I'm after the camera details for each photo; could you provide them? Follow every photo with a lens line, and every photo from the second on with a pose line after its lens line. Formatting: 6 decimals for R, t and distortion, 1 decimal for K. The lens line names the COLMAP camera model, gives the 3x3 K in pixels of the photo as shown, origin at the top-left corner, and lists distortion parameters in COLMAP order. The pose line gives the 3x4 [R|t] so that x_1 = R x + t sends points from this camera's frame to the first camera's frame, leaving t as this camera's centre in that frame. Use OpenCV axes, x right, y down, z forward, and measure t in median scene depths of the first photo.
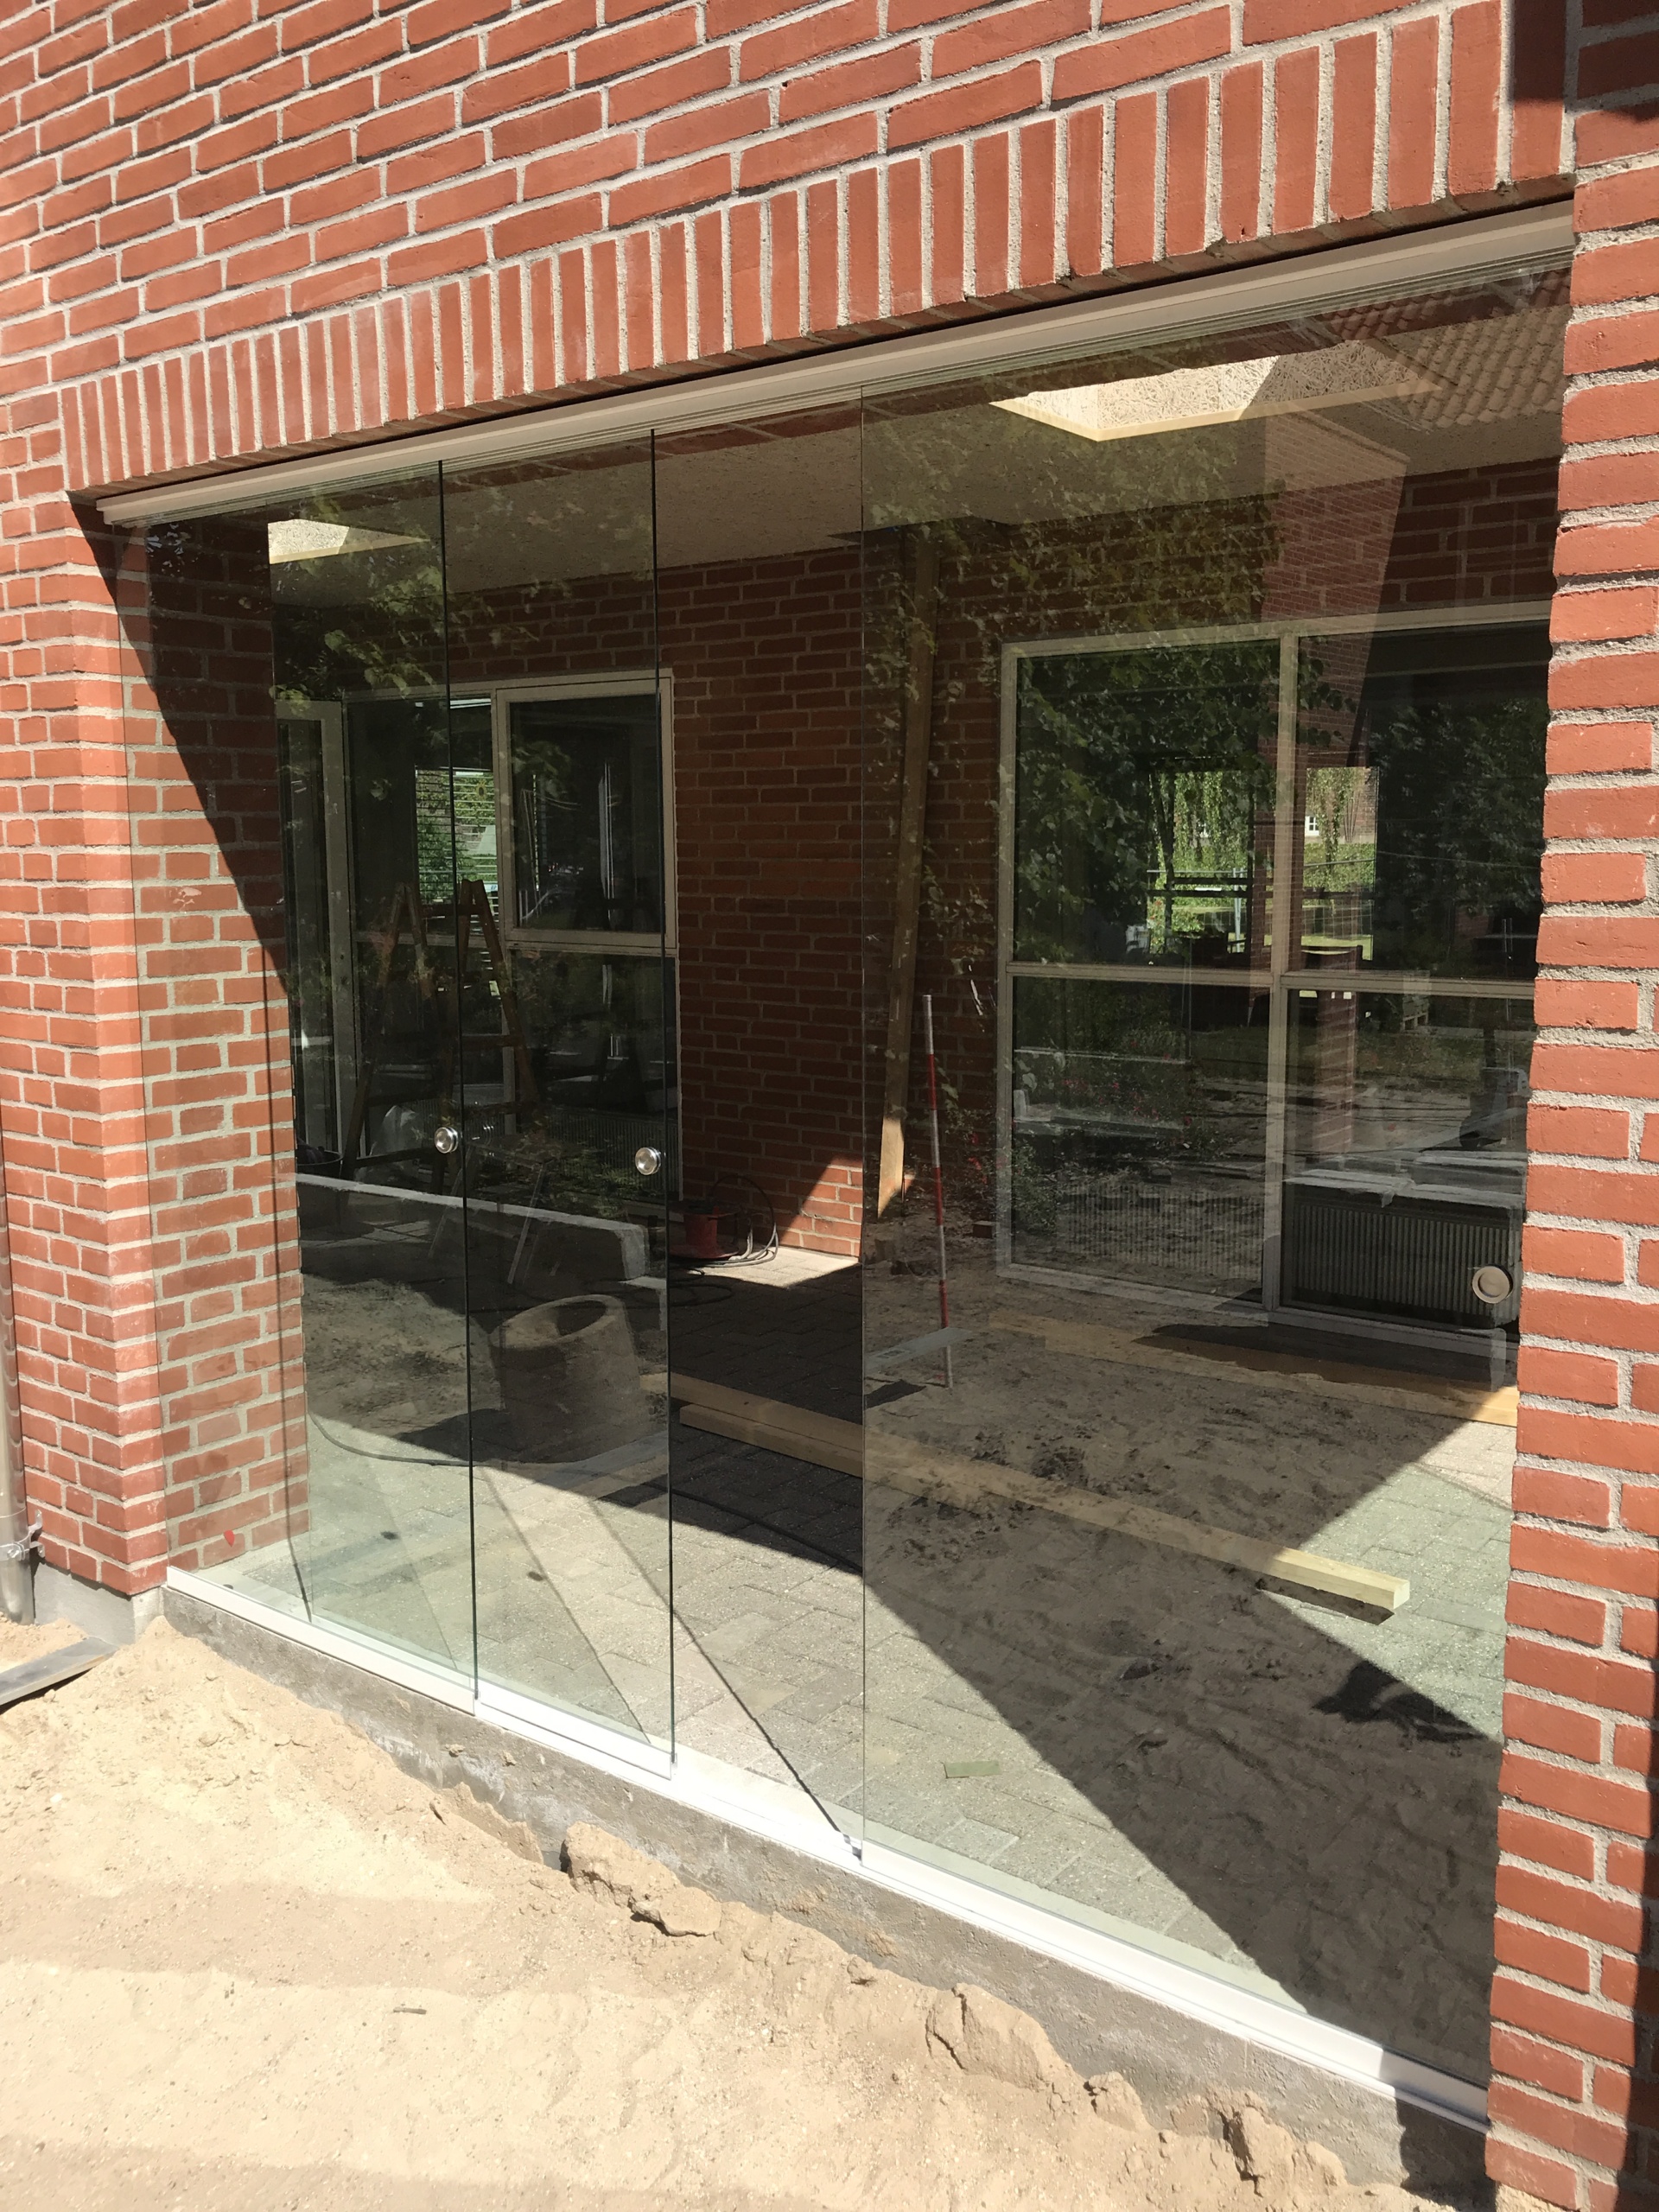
lens RADIAL K [[1841.4, 0, 809.5], [0, 1841.4, 1103.5], [0, 0, 1]] dist [0.035595, -0.013408]
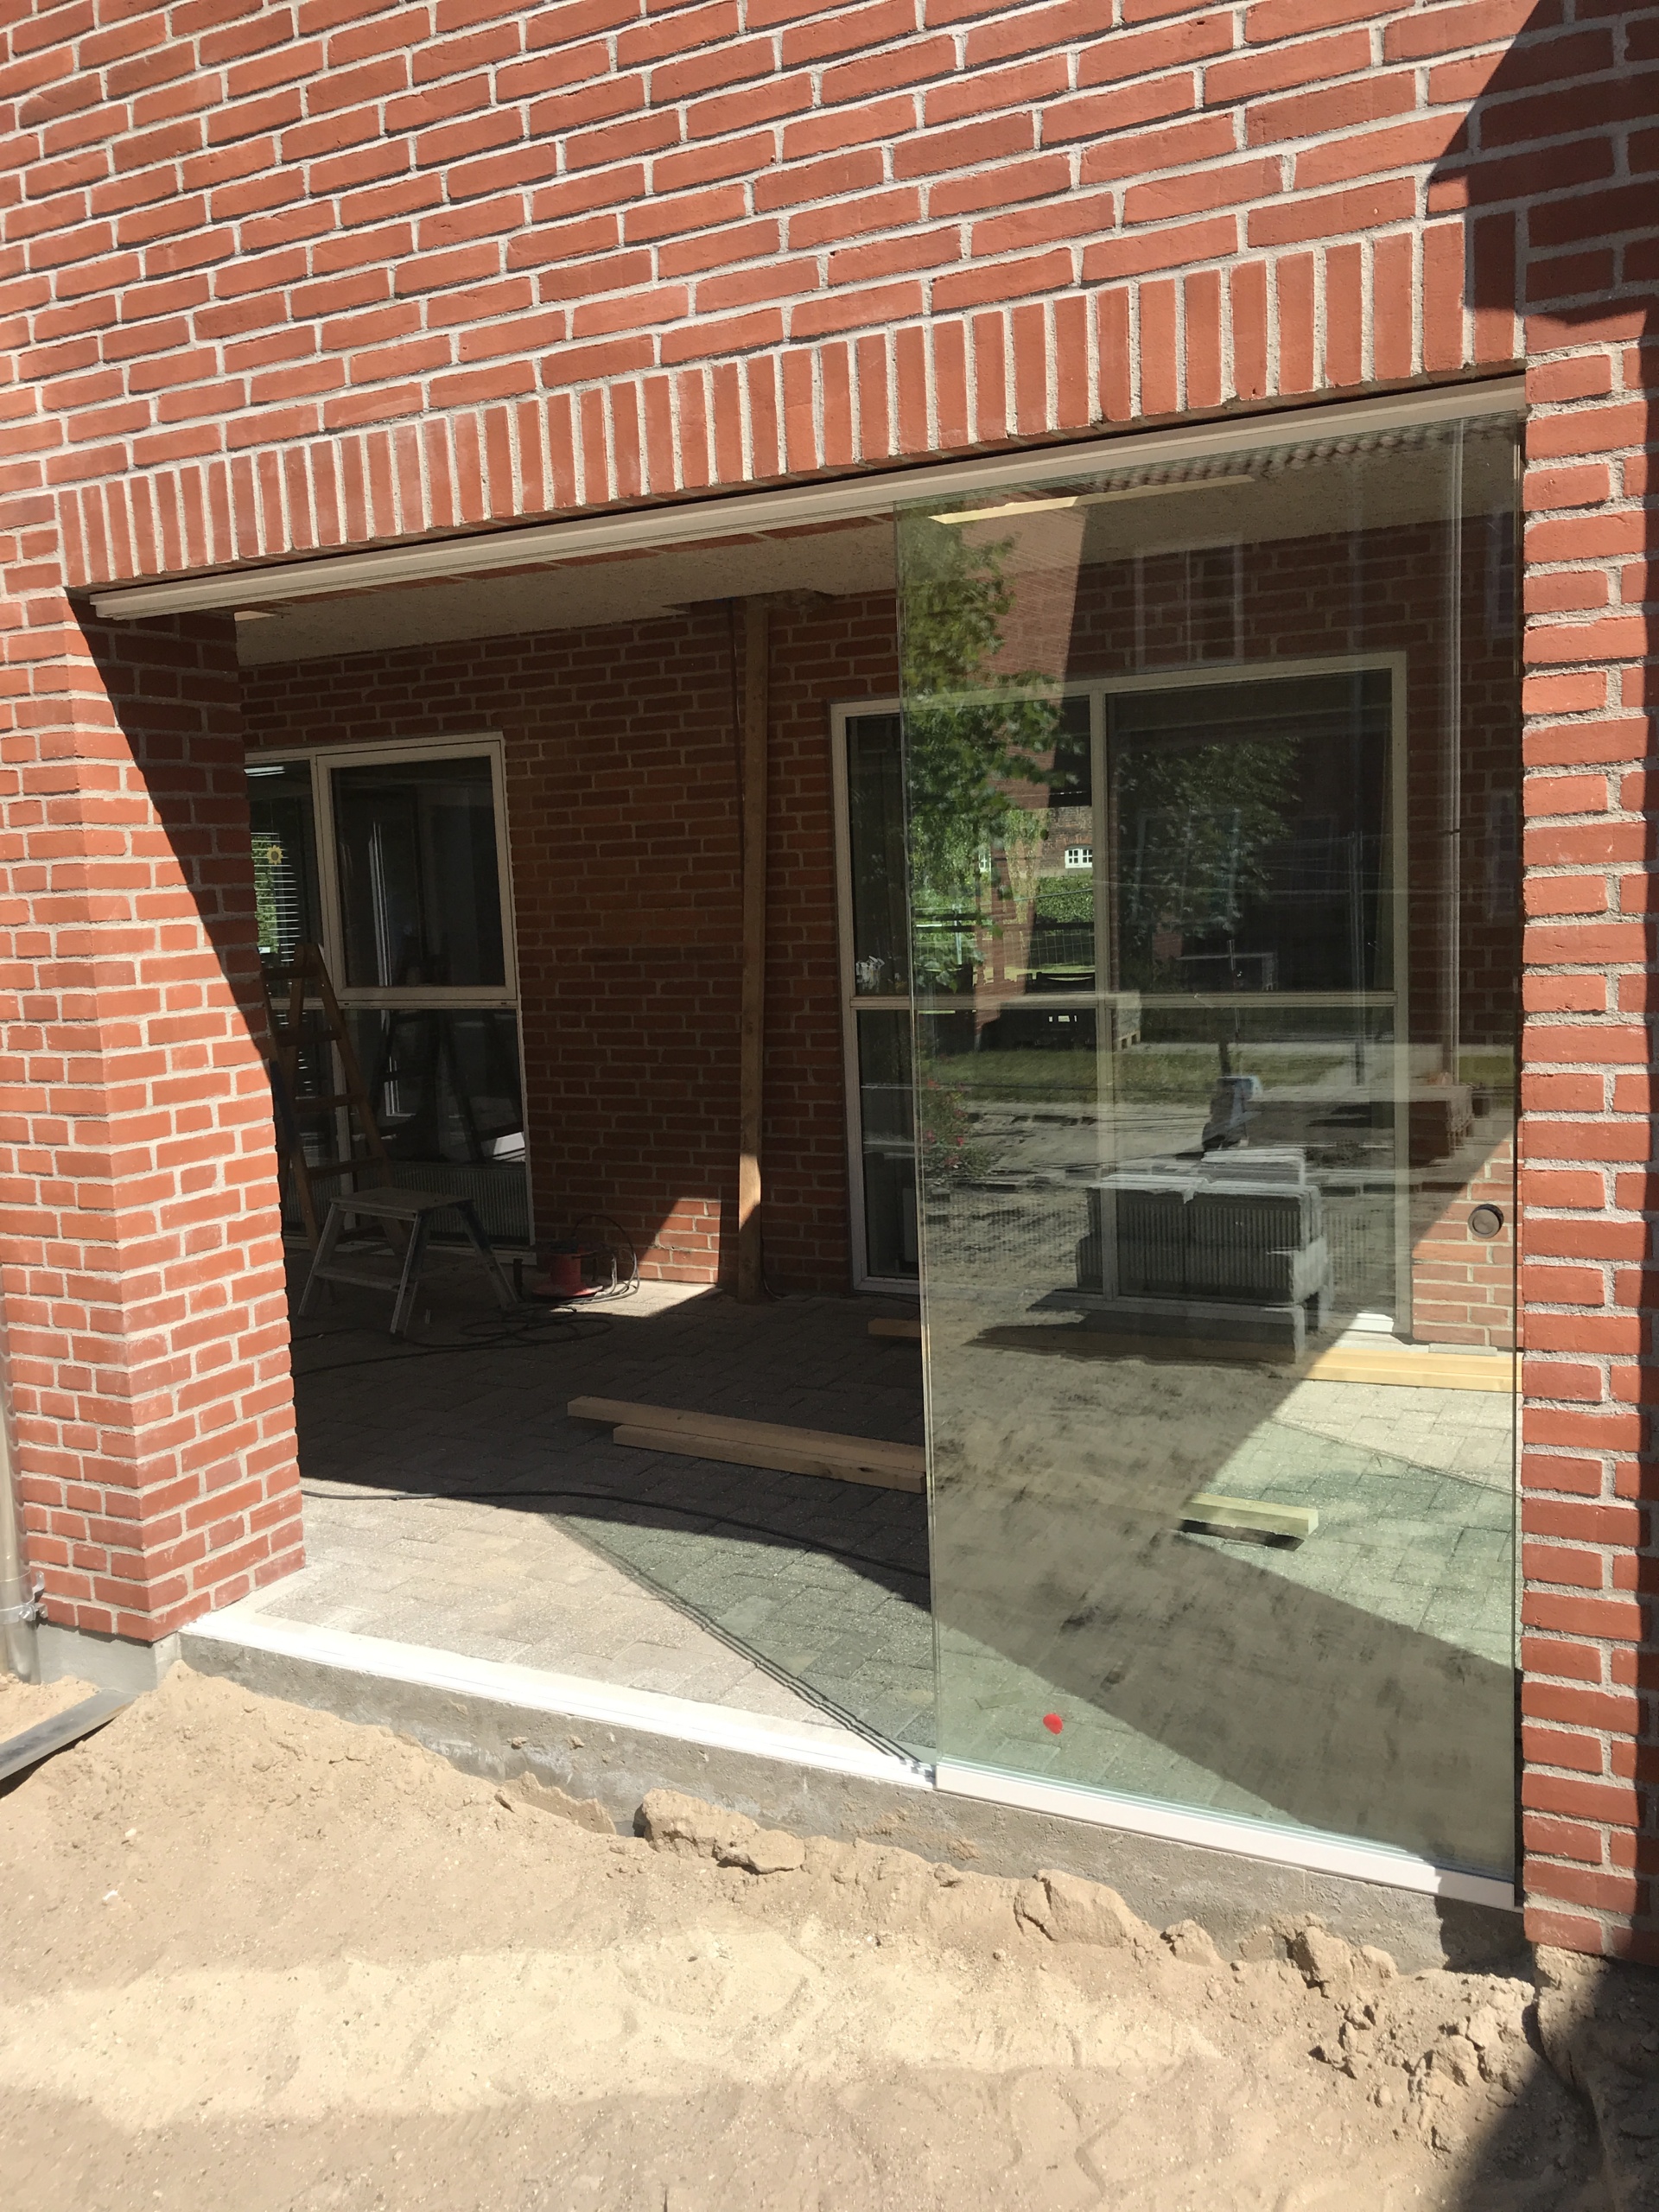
lens RADIAL K [[1840.1, 0, 829.5], [0, 1840.1, 1106.0], [0, 0, 1]] dist [-0.048852, 0.149344]
pose [[0.983441, -0.057155, 0.171983, -0.214469], [0.061138, 0.997968, -0.017947, 0.011334], [-0.170607, 0.028164, 0.984936, -0.114564]]
